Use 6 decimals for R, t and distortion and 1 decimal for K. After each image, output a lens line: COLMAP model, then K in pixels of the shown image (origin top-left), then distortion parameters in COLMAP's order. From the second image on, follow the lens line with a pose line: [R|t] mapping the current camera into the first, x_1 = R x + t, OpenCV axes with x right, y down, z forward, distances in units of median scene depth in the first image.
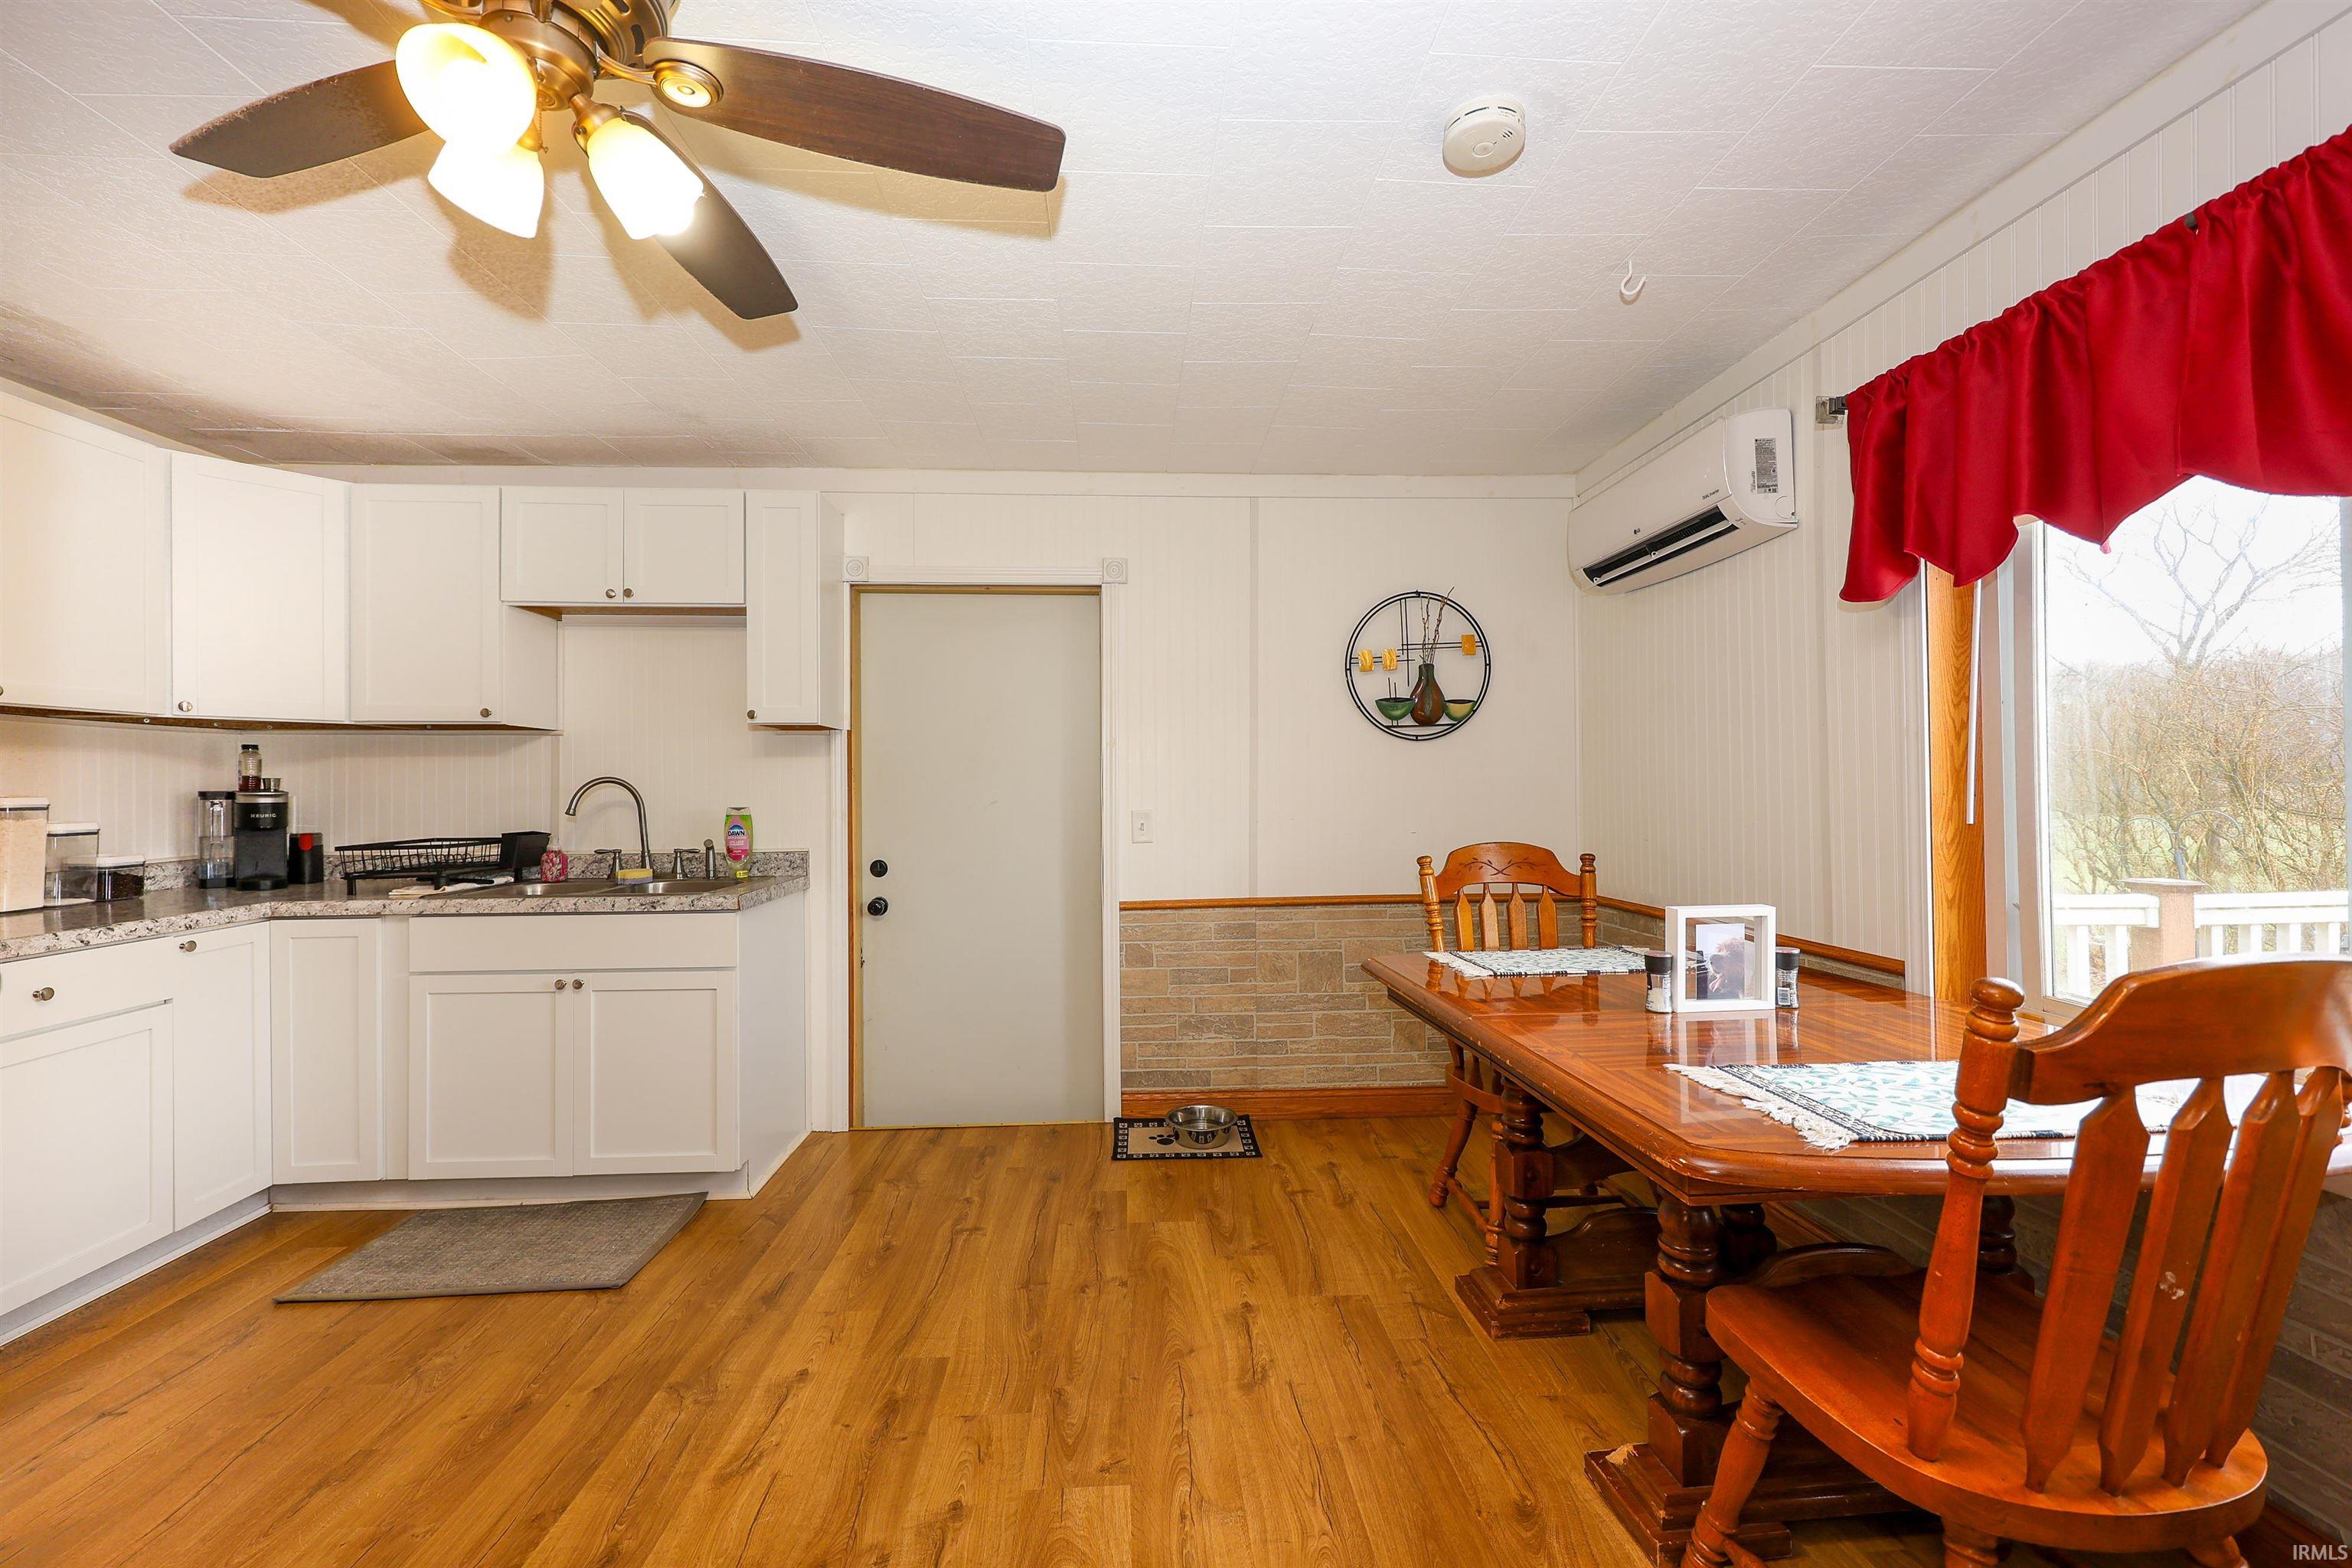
lens RADIAL K [[982.1, 0, 1177.7], [0, 982.1, 782.0], [0, 0, 1]] dist [-0.000359, 0.000049]
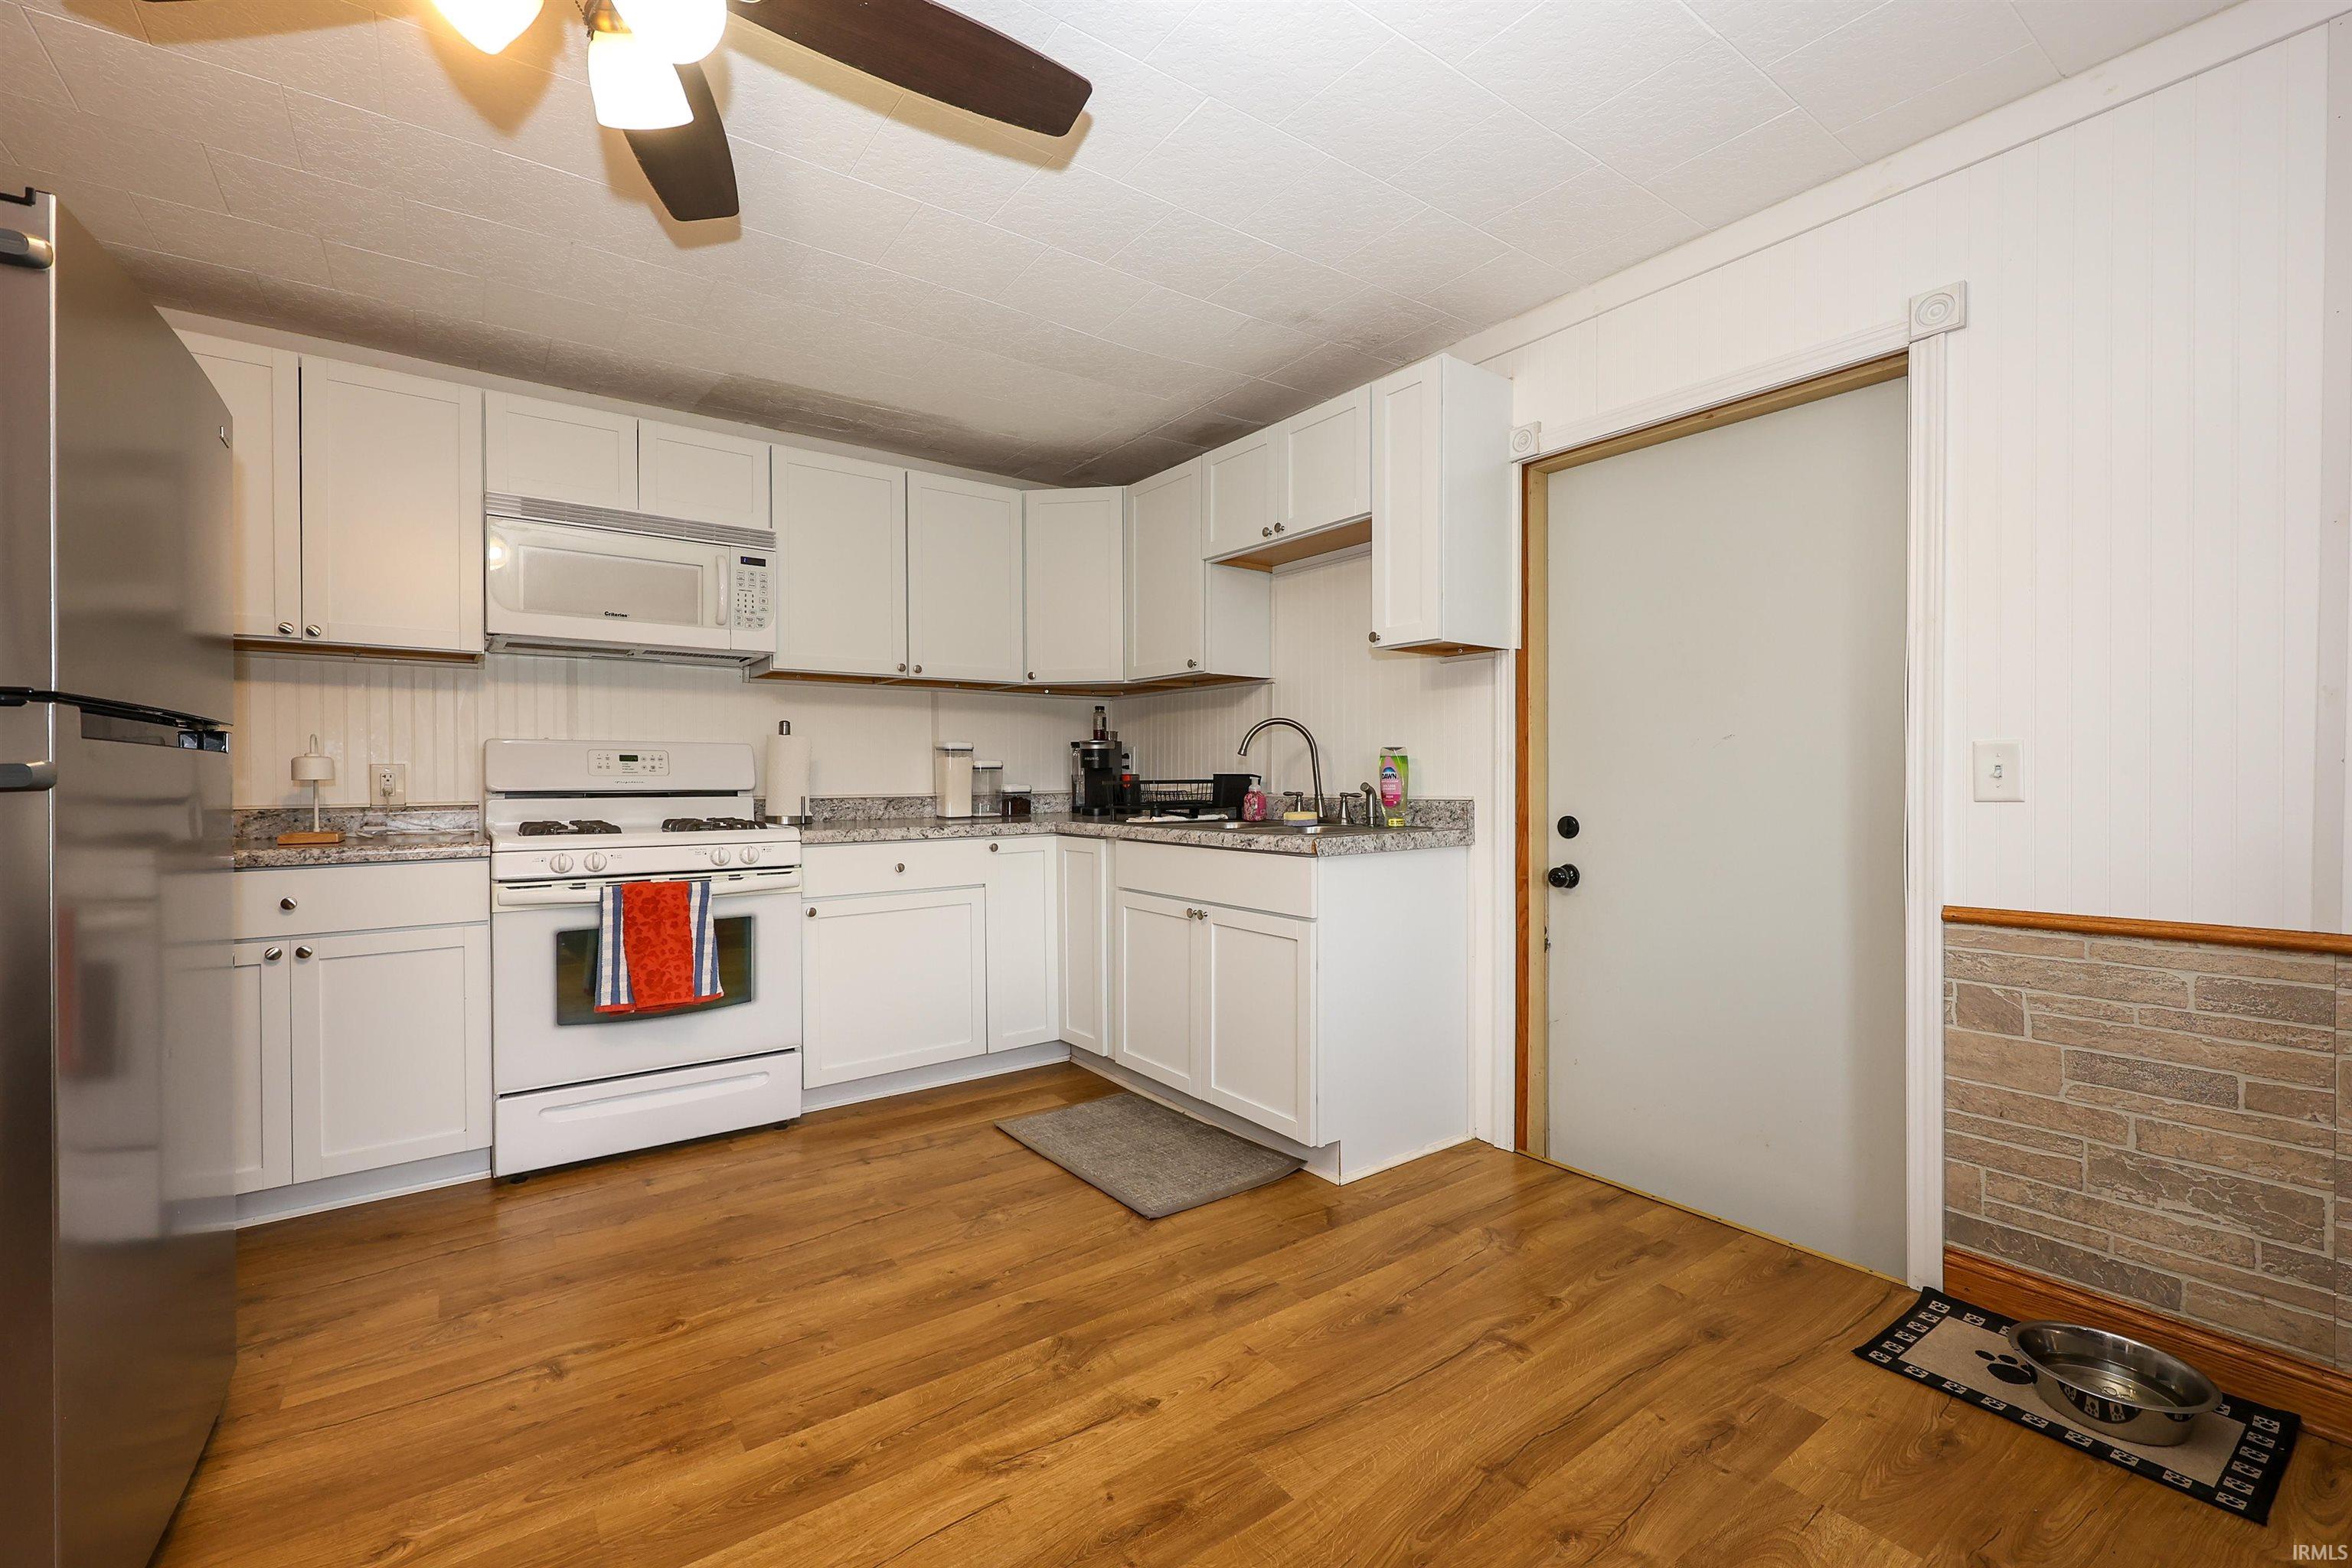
lens RADIAL K [[966.4, 0, 1149.0], [0, 966.4, 782.6], [0, 0, 1]] dist [-0.000124, 0.000224]
pose [[0.526696, 0.008344, -0.850013, 0.183063], [0.006389, 0.999885, 0.013774, 0.044775], [0.850030, -0.012686, 0.526582, 0.355709]]
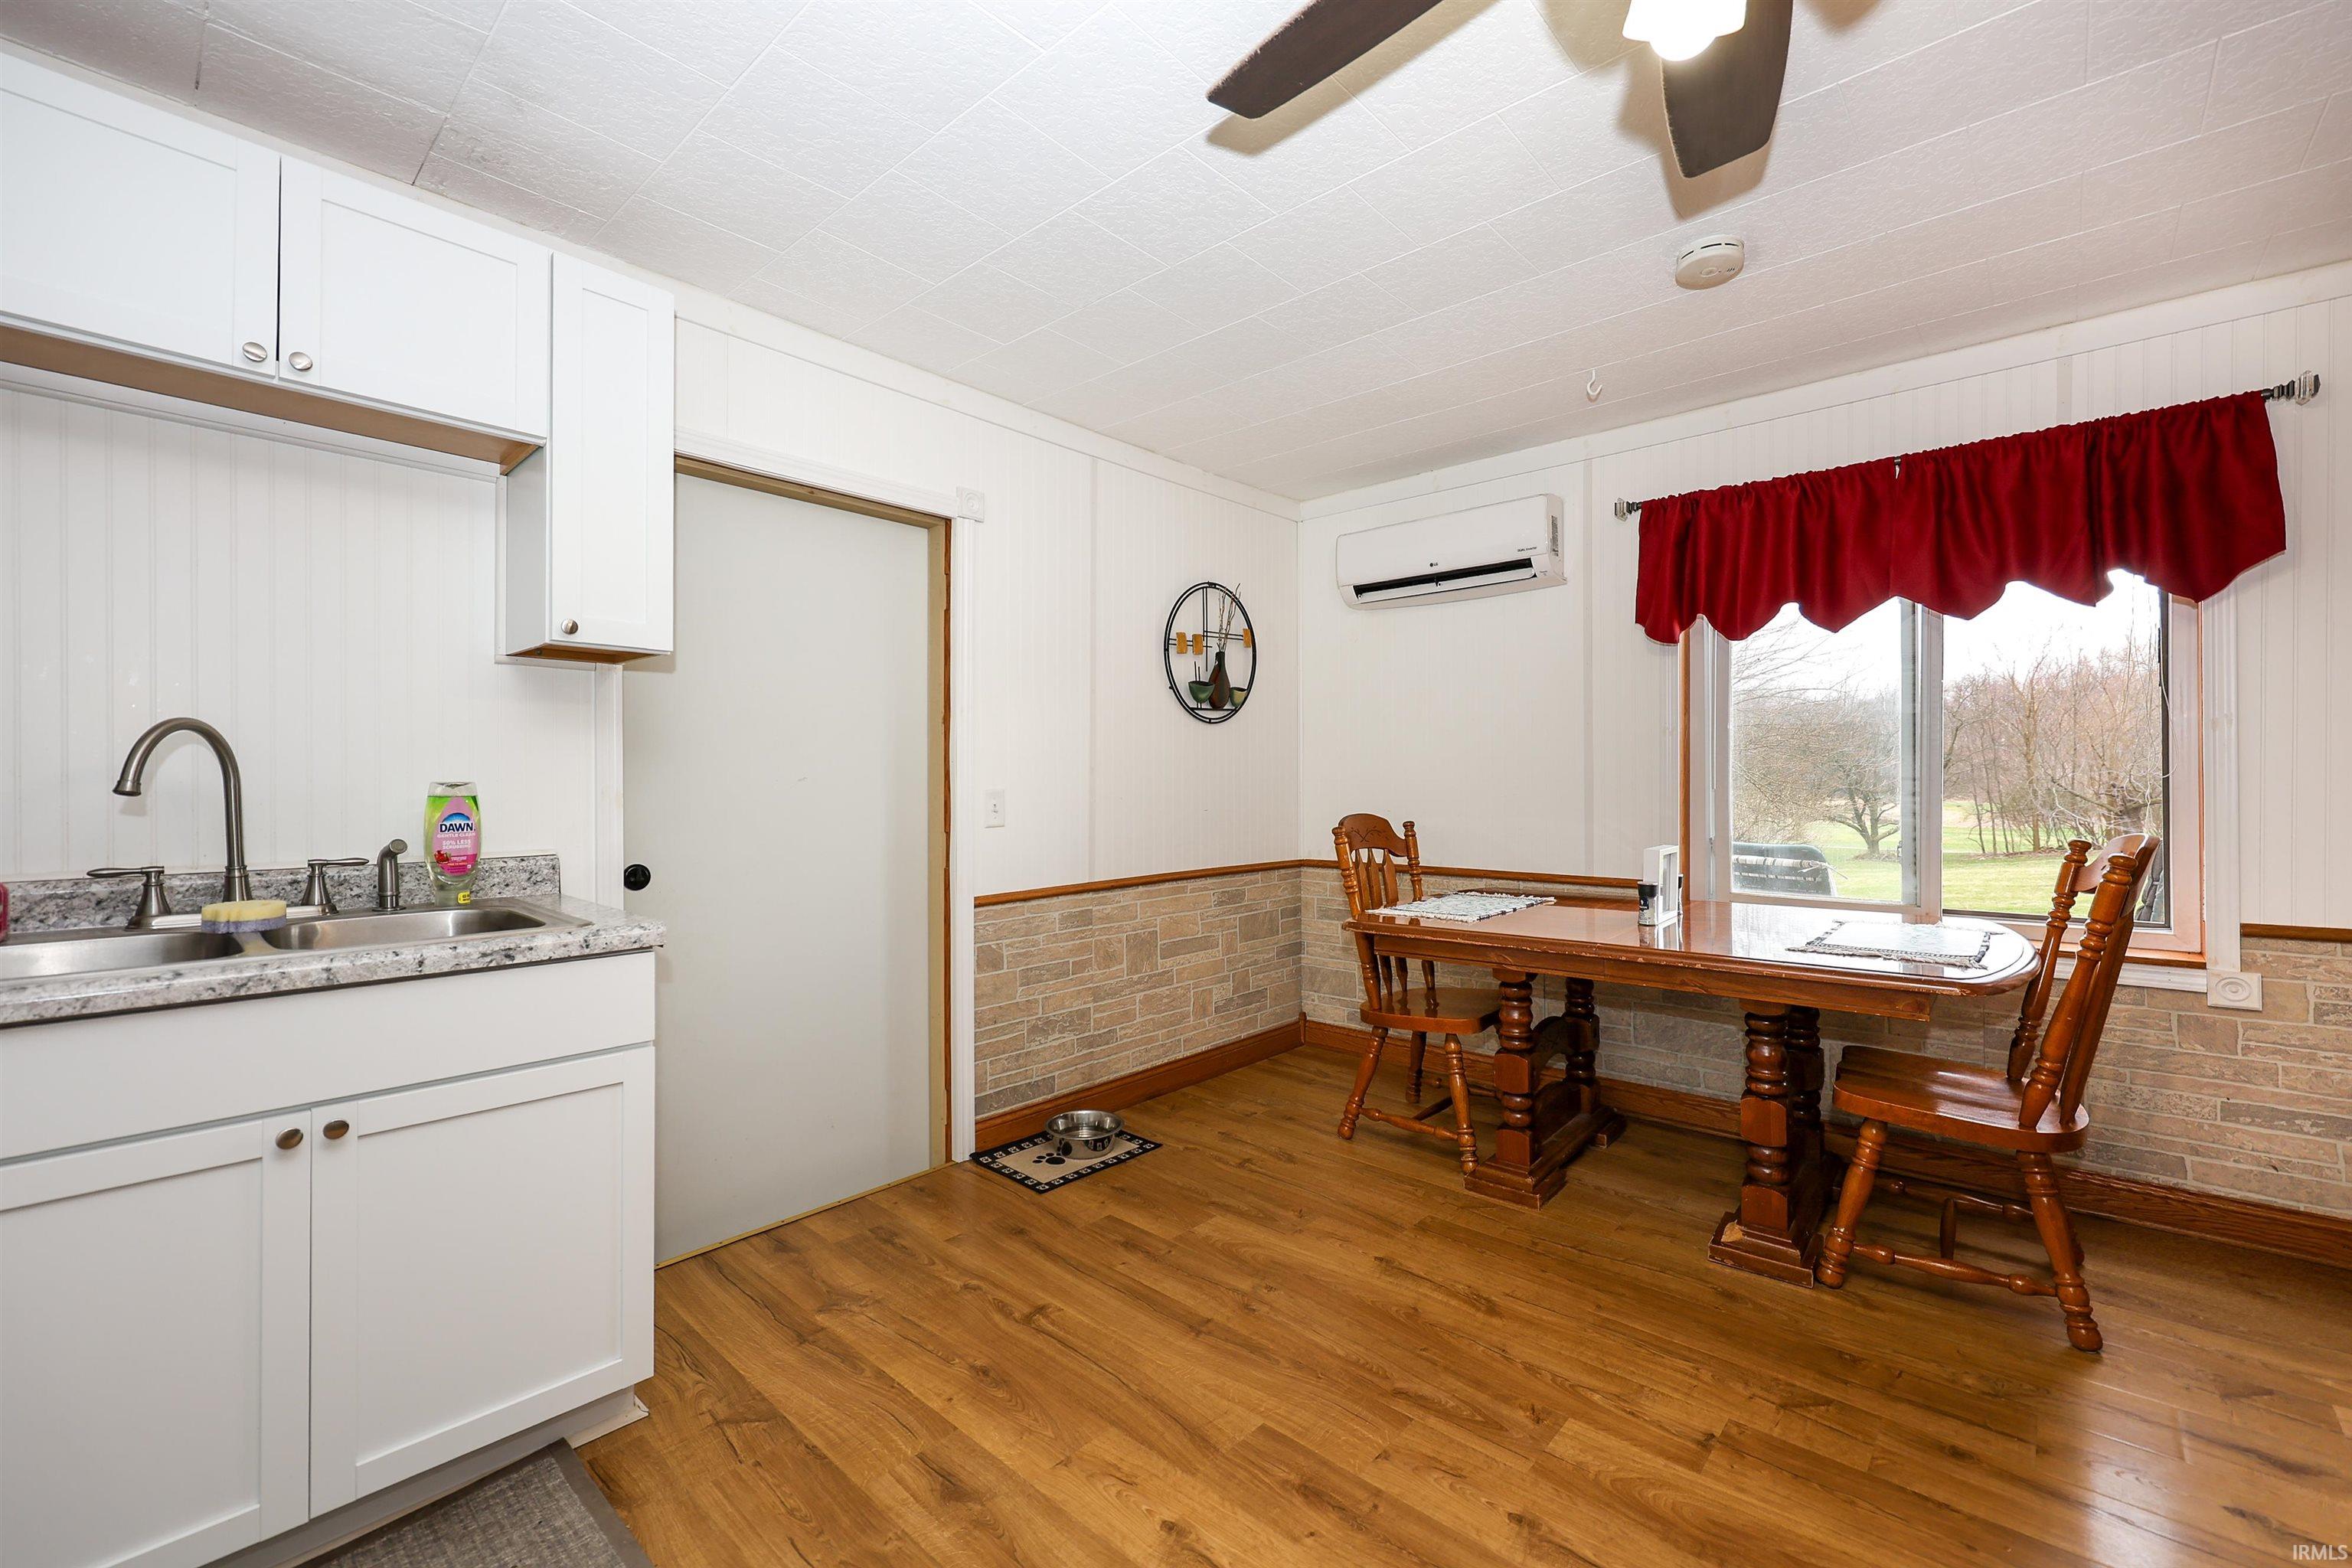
lens RADIAL K [[969.7, 0, 1232.3], [0, 969.7, 777.0], [0, 0, 1]] dist [-0.001178, -0.000137]
pose [[0.703126, 0.007575, 0.711025, -0.537494], [-0.007418, 0.999967, -0.003318, 0.021078], [-0.711026, -0.002942, 0.703159, 0.275921]]
